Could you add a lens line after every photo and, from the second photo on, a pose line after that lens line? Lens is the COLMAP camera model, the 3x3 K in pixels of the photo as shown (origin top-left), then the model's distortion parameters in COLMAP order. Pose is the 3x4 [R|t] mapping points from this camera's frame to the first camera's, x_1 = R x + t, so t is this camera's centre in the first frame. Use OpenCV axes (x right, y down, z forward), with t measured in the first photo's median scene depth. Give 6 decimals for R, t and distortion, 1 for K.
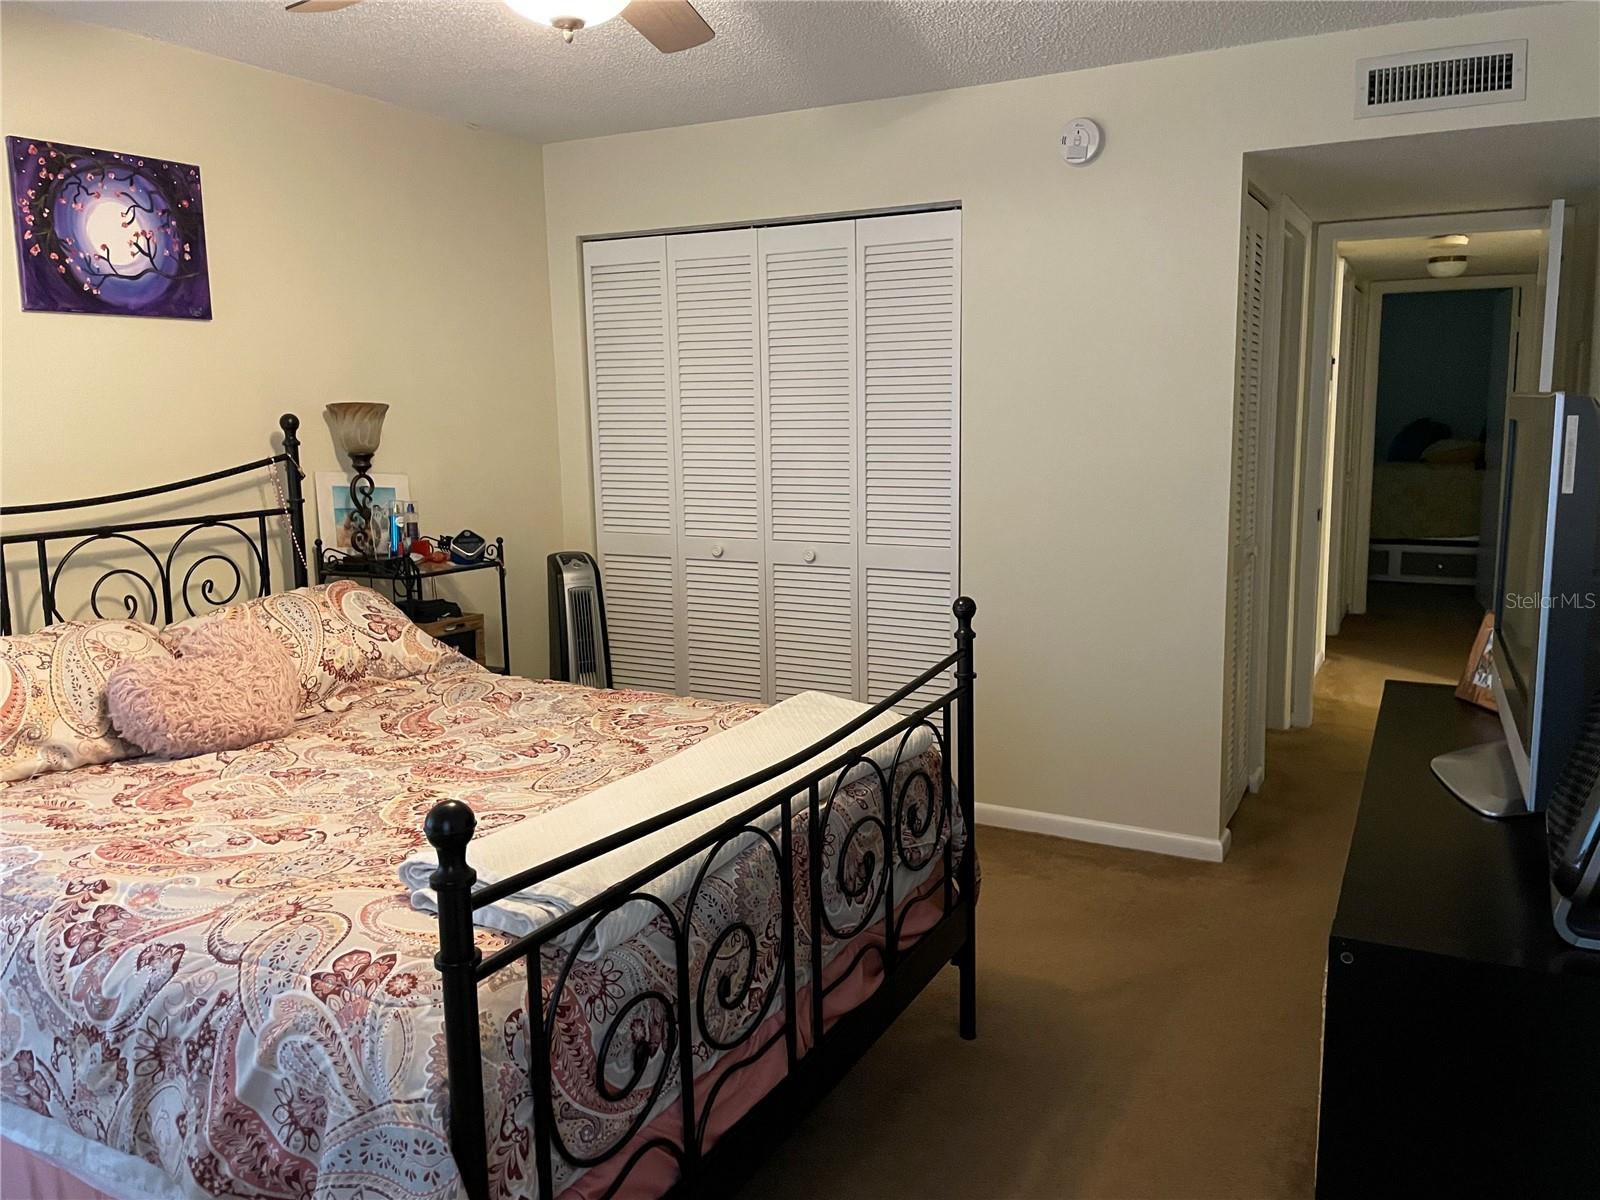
lens RADIAL K [[1265.8, 0, 807.4], [0, 1265.8, 596.8], [0, 0, 1]] dist [0.056486, -0.063117]
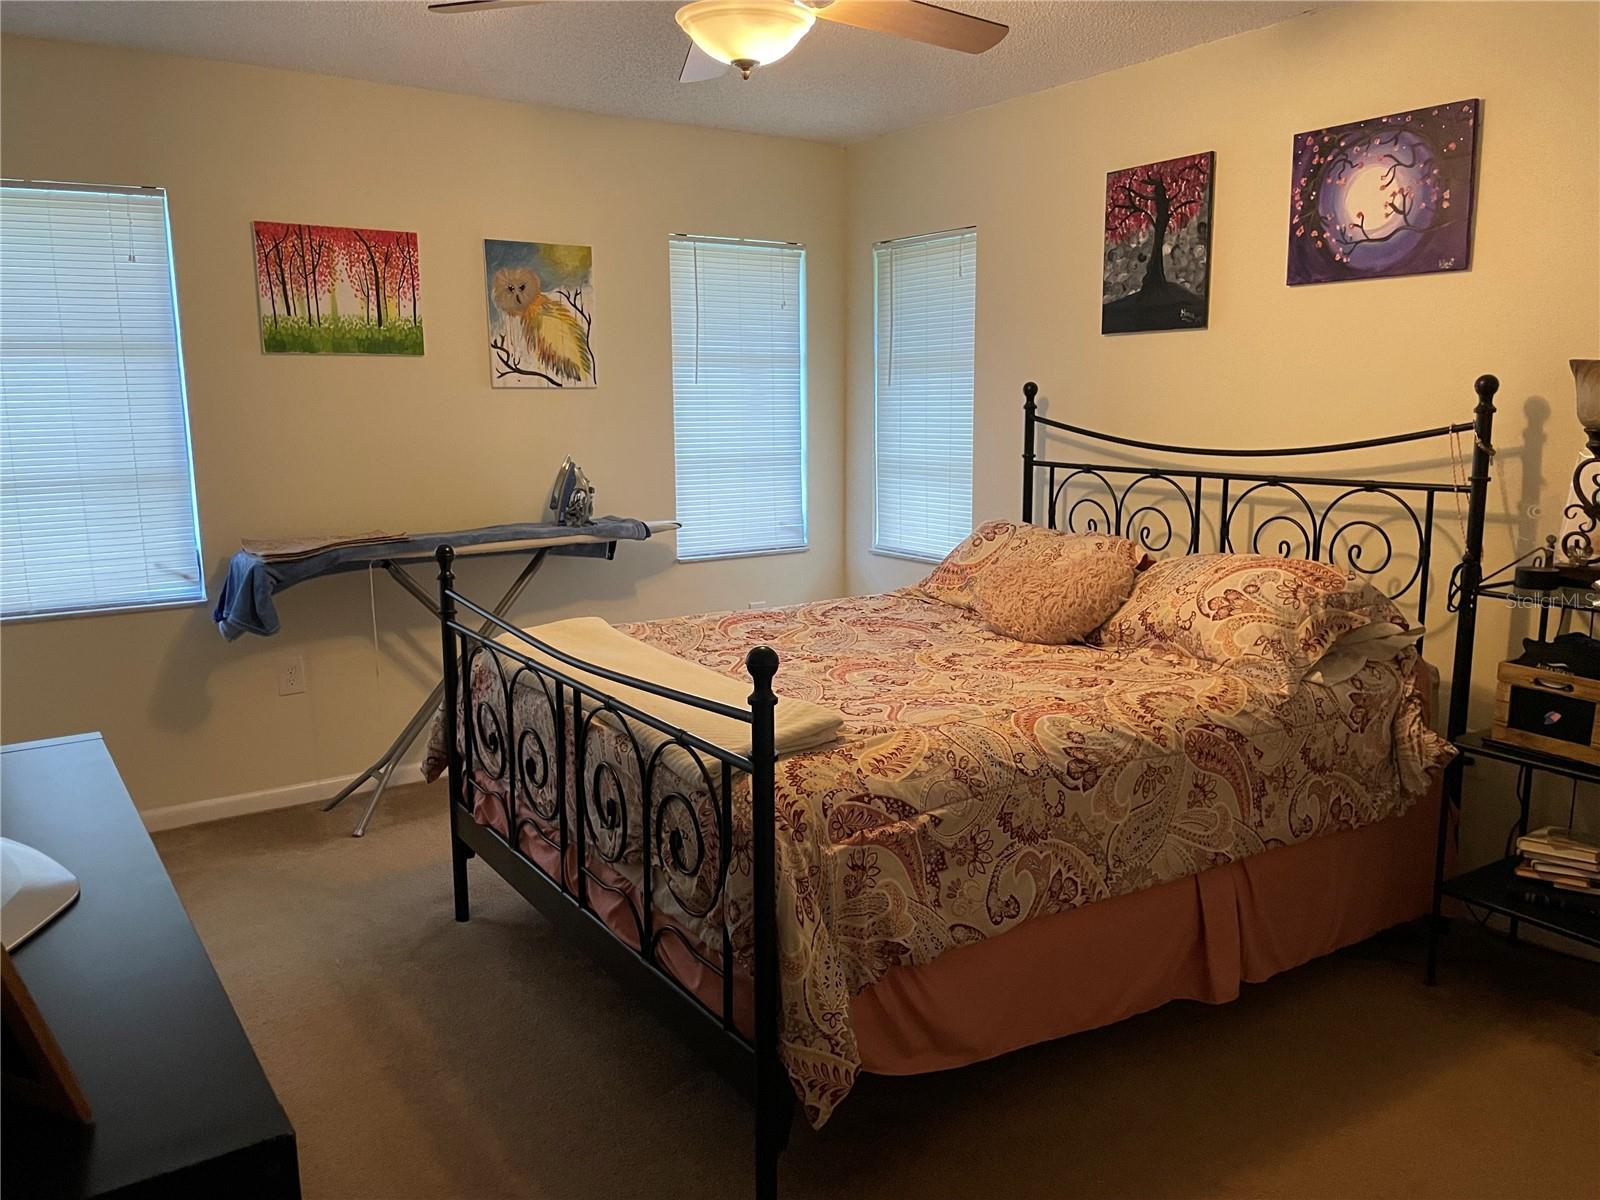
lens RADIAL K [[1265.8, 0, 805.3], [0, 1265.8, 605.7], [0, 0, 1]] dist [0.056486, -0.063117]
pose [[-0.474714, 0.168102, -0.863937, 0.625862], [-0.118633, 0.960412, 0.252060, -0.175758], [0.872108, 0.222148, -0.435979, 1.132441]]
